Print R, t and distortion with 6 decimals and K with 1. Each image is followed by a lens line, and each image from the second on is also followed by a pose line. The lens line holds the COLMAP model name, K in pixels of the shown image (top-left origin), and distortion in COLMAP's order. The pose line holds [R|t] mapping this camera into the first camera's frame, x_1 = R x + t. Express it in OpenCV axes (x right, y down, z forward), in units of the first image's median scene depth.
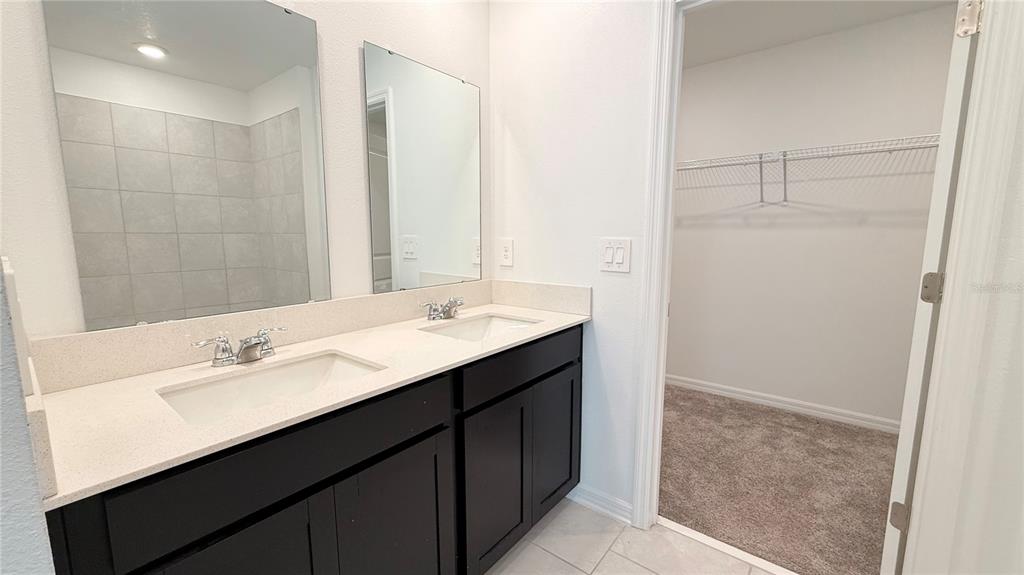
lens RADIAL K [[410.1, 0, 511.5], [0, 410.1, 288.9], [0, 0, 1]] dist [0.003799, 0.000148]
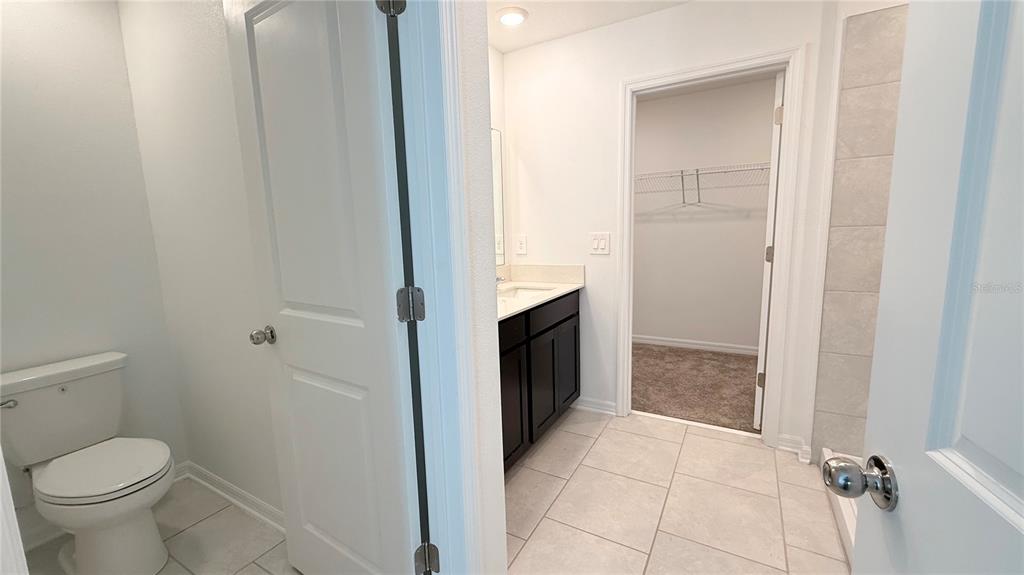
lens RADIAL K [[410.1, 0, 510.5], [0, 410.1, 288.2], [0, 0, 1]] dist [0.003799, 0.000148]
pose [[0.988636, -0.050196, 0.141698, -0.260119], [0.048568, 0.998708, 0.014927, 0.039792], [-0.142265, -0.007876, 0.989797, -0.419651]]
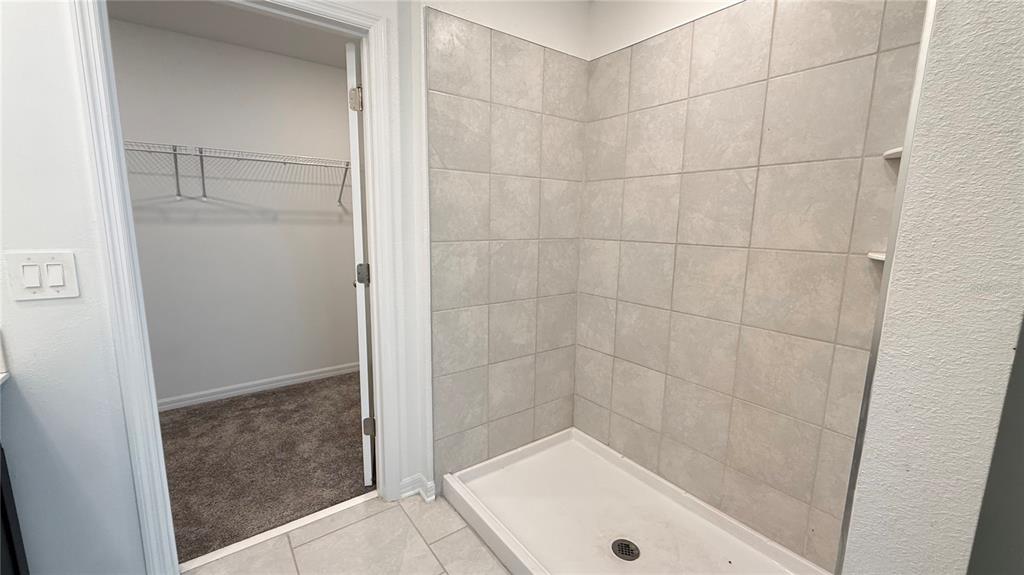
lens RADIAL K [[410.1, 0, 507.3], [0, 410.1, 286.8], [0, 0, 1]] dist [0.003799, 0.000148]
pose [[0.261549, -0.151928, 0.953158, -0.175383], [0.114798, 0.985421, 0.125570, -0.050057], [-0.958339, 0.076579, 0.275177, 0.043101]]
